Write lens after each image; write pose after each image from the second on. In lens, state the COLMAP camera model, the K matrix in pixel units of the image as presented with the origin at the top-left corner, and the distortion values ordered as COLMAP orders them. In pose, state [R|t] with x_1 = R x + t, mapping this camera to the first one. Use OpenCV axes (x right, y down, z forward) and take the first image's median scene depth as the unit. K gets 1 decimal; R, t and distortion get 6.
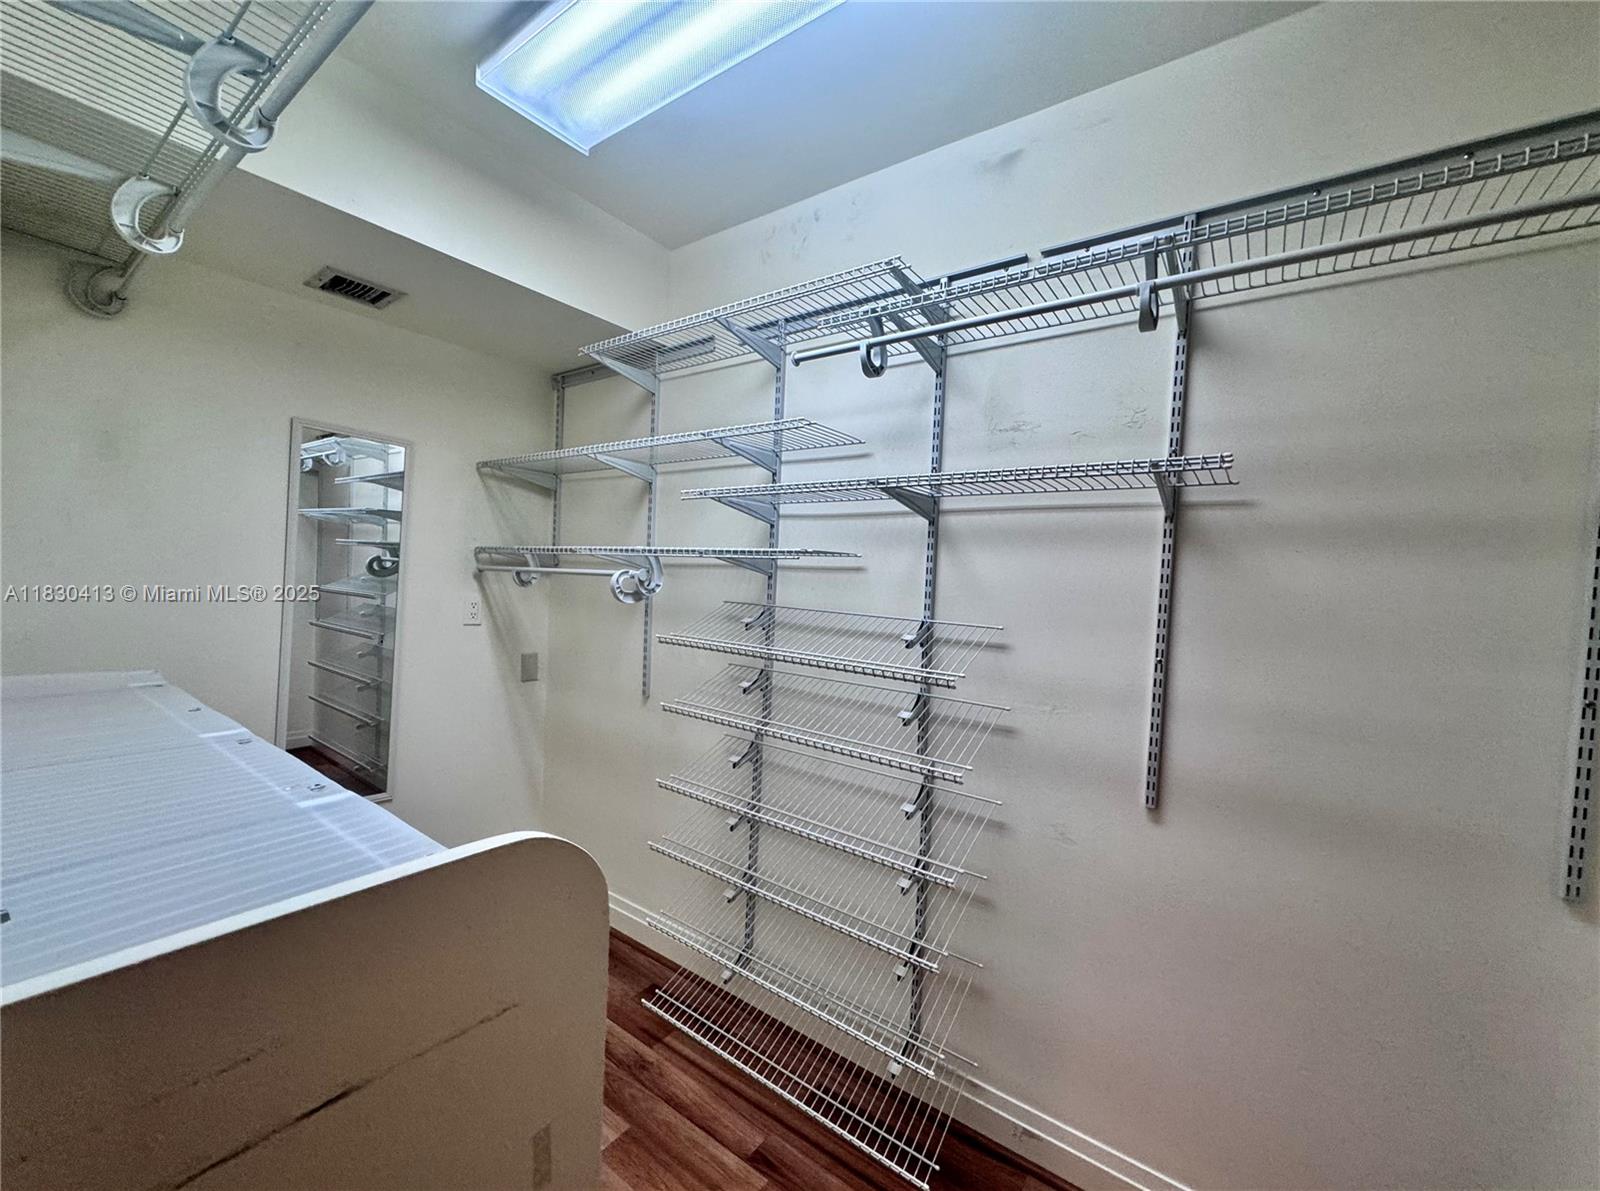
lens RADIAL K [[632.7, 0, 802.3], [0, 632.7, 602.8], [0, 0, 1]] dist [-0.000278, 0.000066]
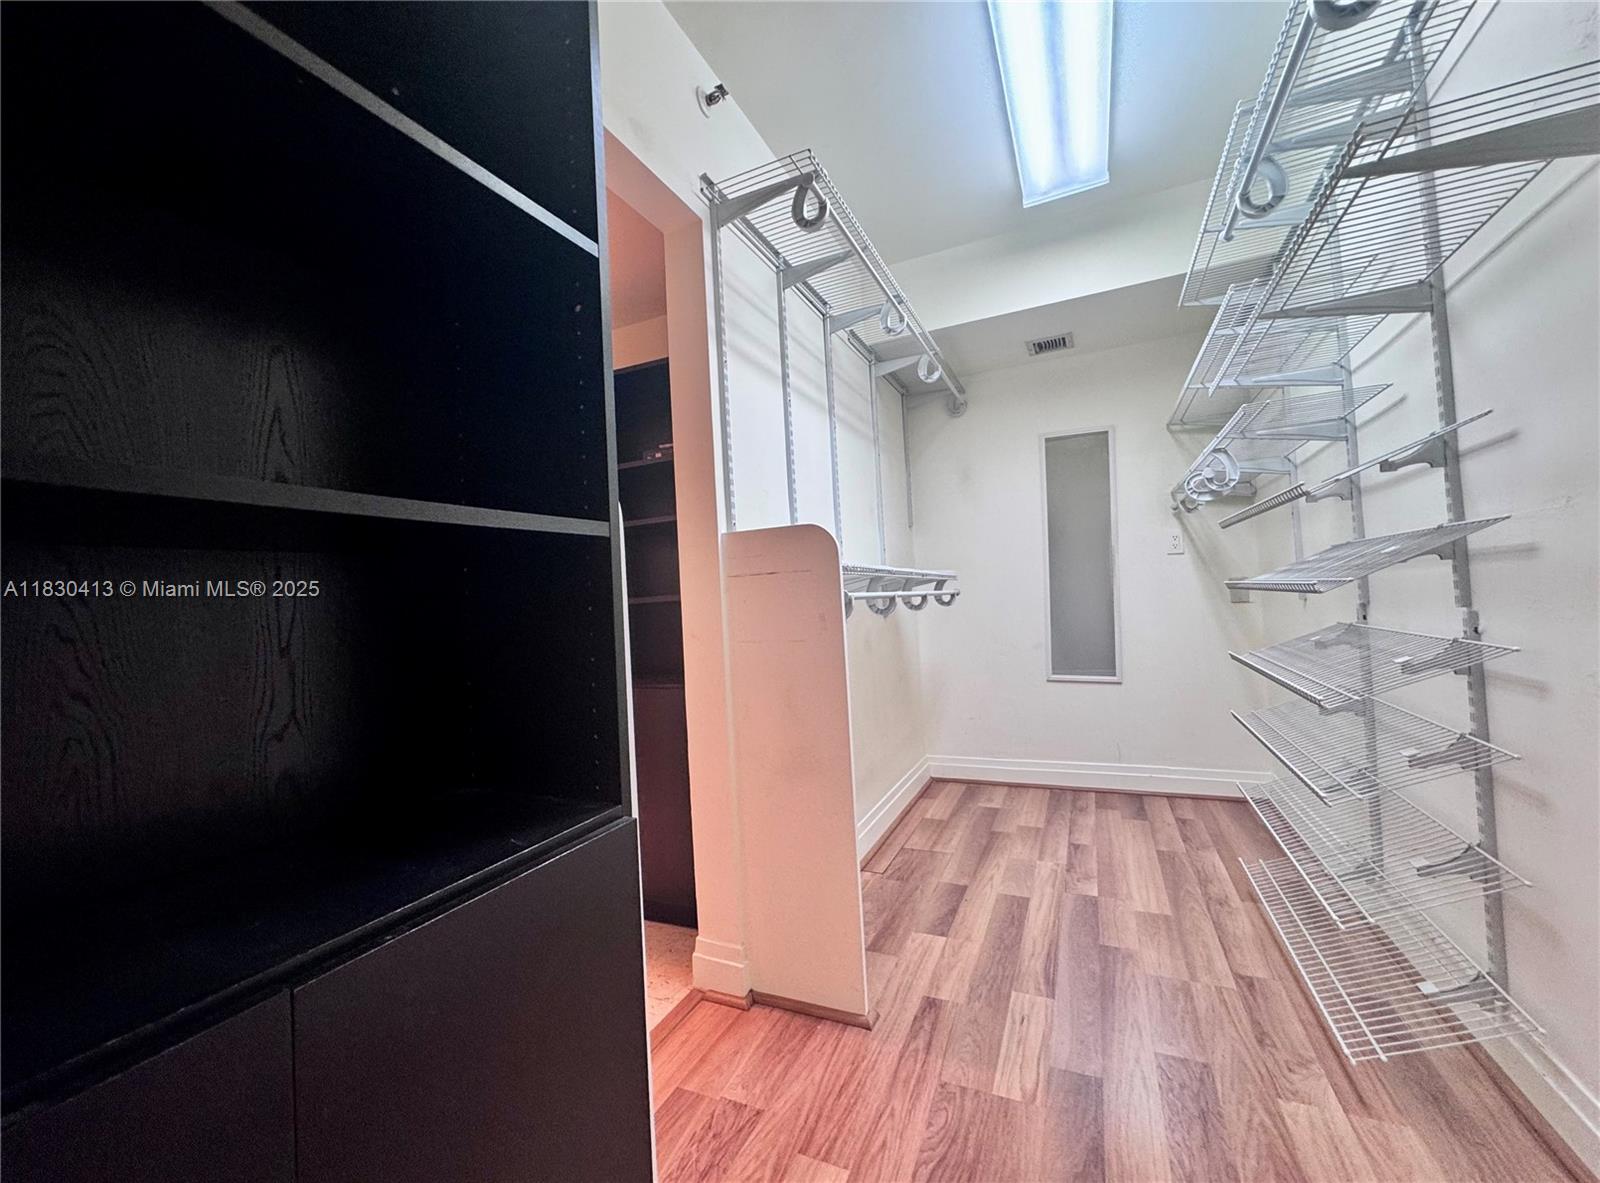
lens RADIAL K [[638.0, 0, 800.0], [0, 638.0, 591.5], [0, 0, 1]] dist [0.000233, 0.000058]
pose [[0.192347, -0.073270, -0.978588, 0.740569], [0.018722, 0.997301, -0.070991, 0.245146], [0.981148, -0.004666, 0.193199, 0.052123]]
